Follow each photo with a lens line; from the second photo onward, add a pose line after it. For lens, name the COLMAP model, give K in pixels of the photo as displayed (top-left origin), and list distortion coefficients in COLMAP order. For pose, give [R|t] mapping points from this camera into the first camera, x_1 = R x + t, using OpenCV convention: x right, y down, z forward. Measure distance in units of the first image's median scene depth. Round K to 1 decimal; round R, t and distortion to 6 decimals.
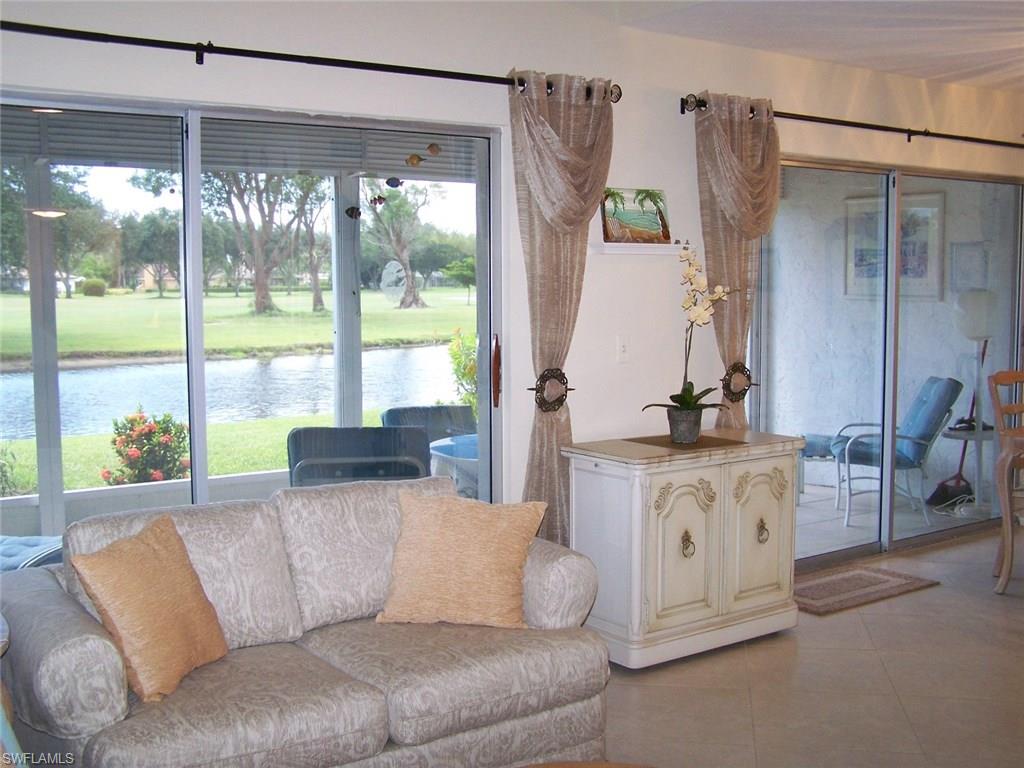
lens RADIAL K [[1190.8, 0, 511.6], [0, 1190.8, 382.9], [0, 0, 1]] dist [-0.036127, 0.000000]
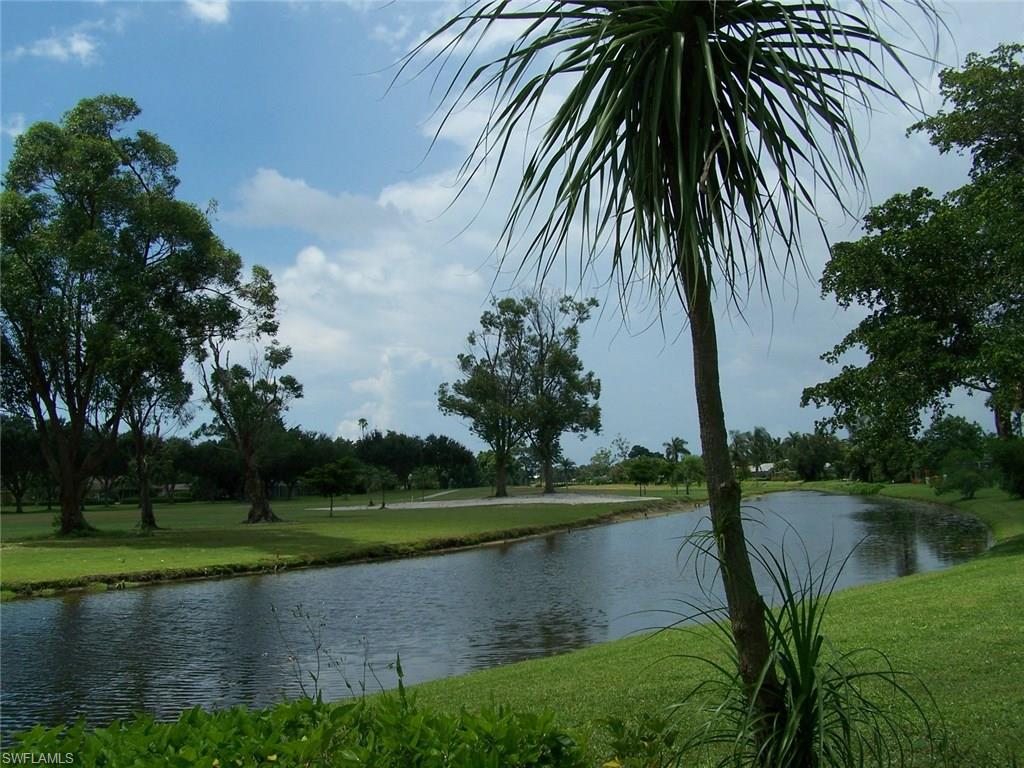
lens RADIAL K [[1190.8, 0, 515.3], [0, 1190.8, 383.4], [0, 0, 1]] dist [-0.036127, 0.000000]
pose [[0.993962, -0.009693, 0.109298, 0.005099], [0.028280, 0.985070, -0.169818, -0.011705], [-0.106020, 0.171884, 0.979396, 0.134315]]
